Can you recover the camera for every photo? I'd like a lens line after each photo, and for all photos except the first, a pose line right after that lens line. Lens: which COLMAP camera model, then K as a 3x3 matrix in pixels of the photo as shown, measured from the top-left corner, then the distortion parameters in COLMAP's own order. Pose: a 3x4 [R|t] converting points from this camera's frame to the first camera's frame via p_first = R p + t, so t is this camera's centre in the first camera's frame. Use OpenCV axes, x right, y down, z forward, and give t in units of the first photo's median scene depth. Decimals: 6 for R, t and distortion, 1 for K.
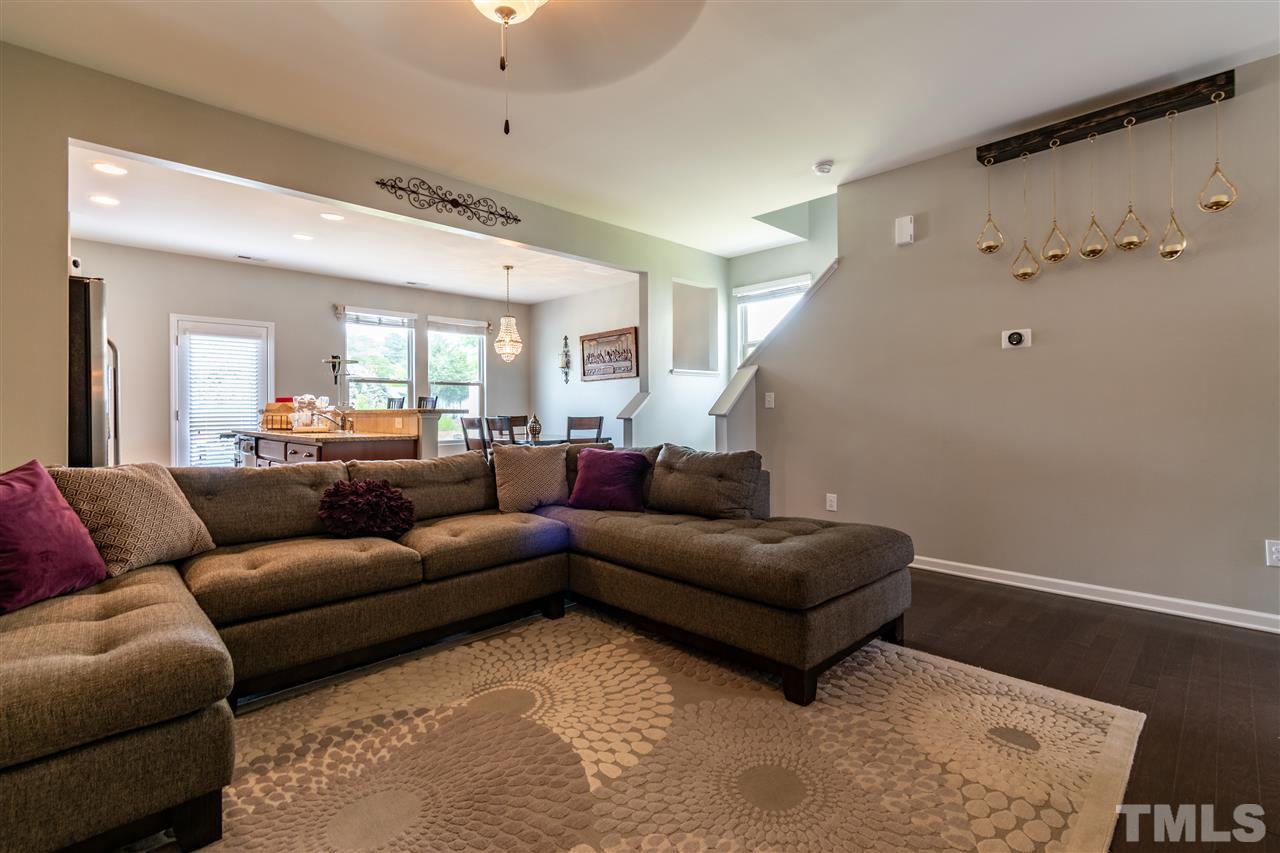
lens RADIAL K [[590.0, 0, 641.8], [0, 590.0, 409.5], [0, 0, 1]] dist [0.003611, -0.000094]
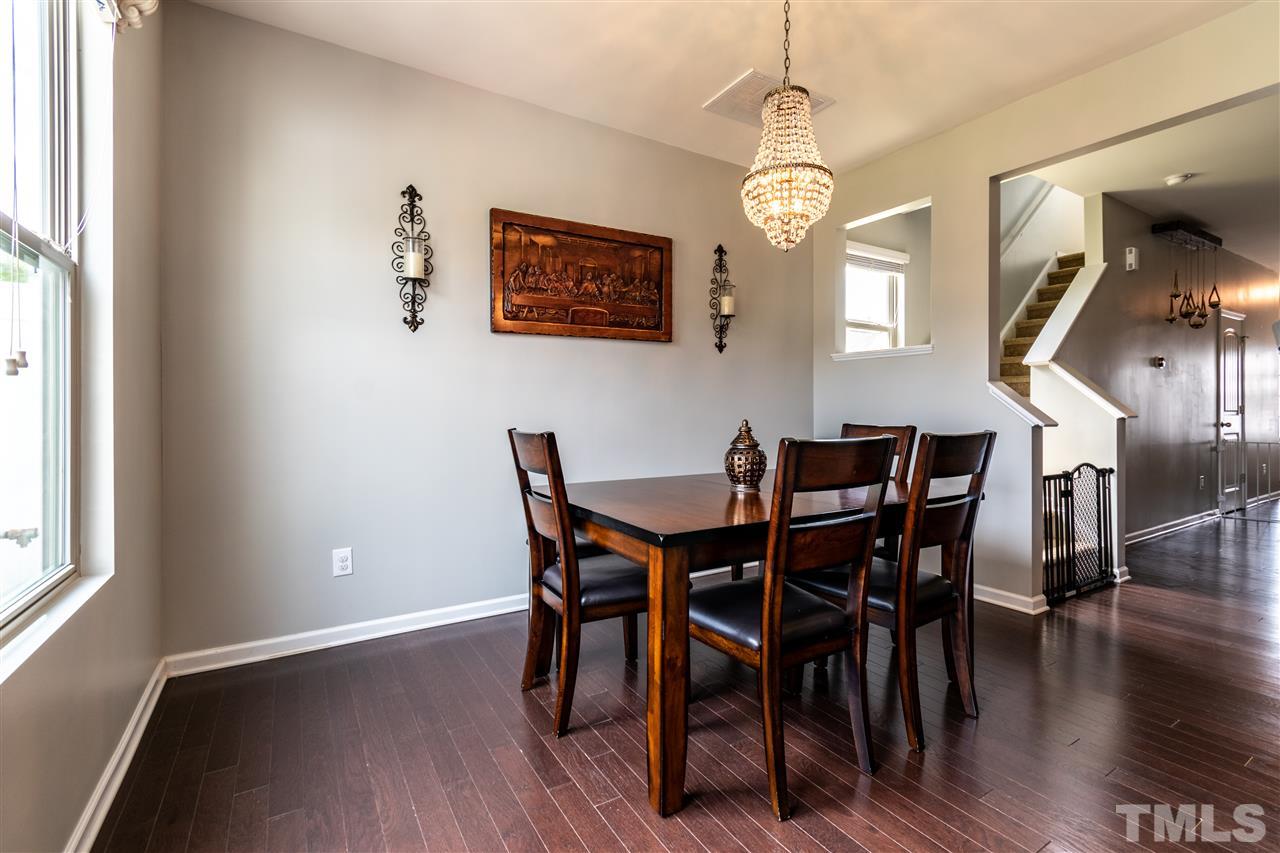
lens RADIAL K [[590.0, 0, 659.8], [0, 590.0, 410.9], [0, 0, 1]] dist [0.003611, -0.000094]
pose [[0.198803, 0.010603, 0.979982, -0.535886], [0.001274, 0.999938, -0.011077, 0.006844], [-0.980039, 0.003451, 0.198777, 1.006210]]
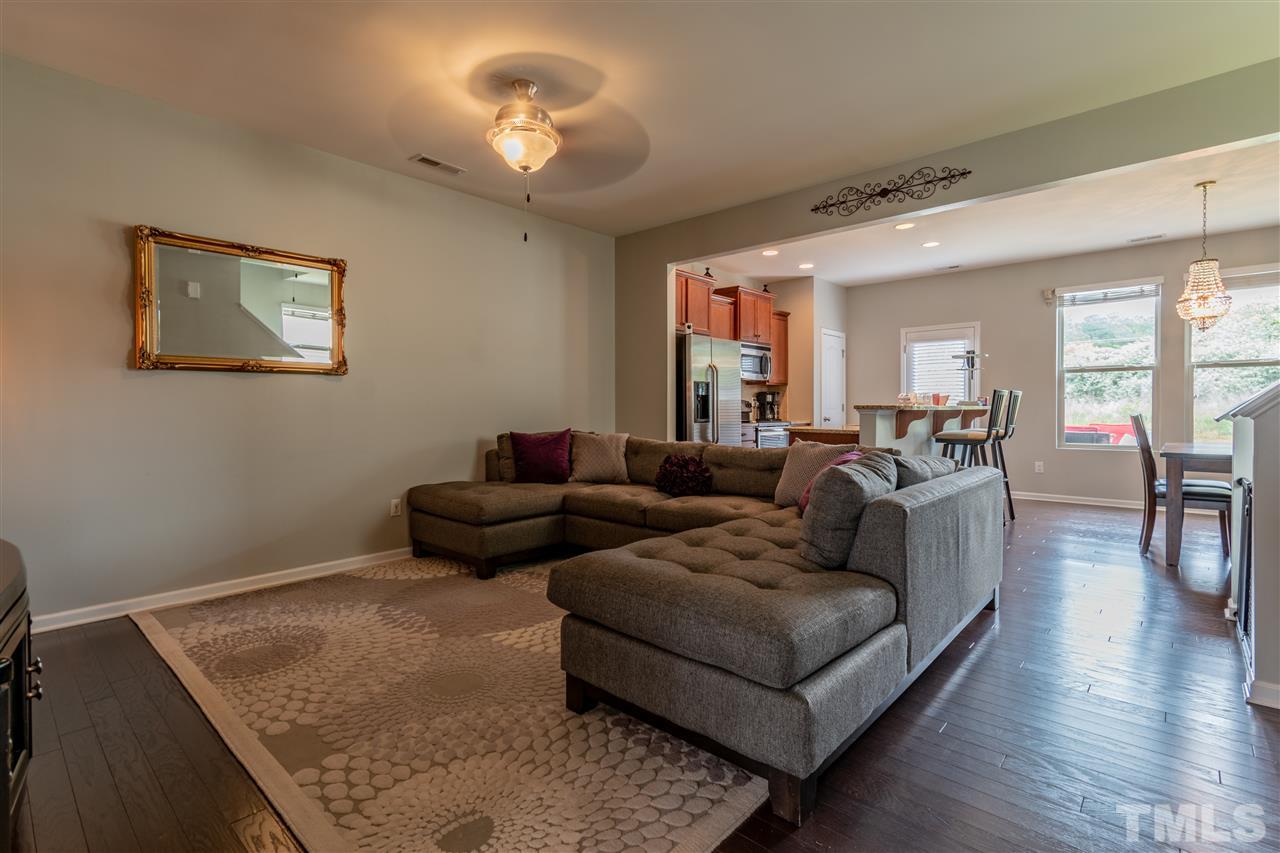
lens RADIAL K [[590.0, 0, 632.8], [0, 590.0, 417.4], [0, 0, 1]] dist [0.003611, -0.000094]
pose [[0.046724, 0.018660, -0.998734, 0.399794], [0.007634, 0.999790, 0.019037, -0.001361], [0.998879, -0.008514, 0.046571, 0.337420]]
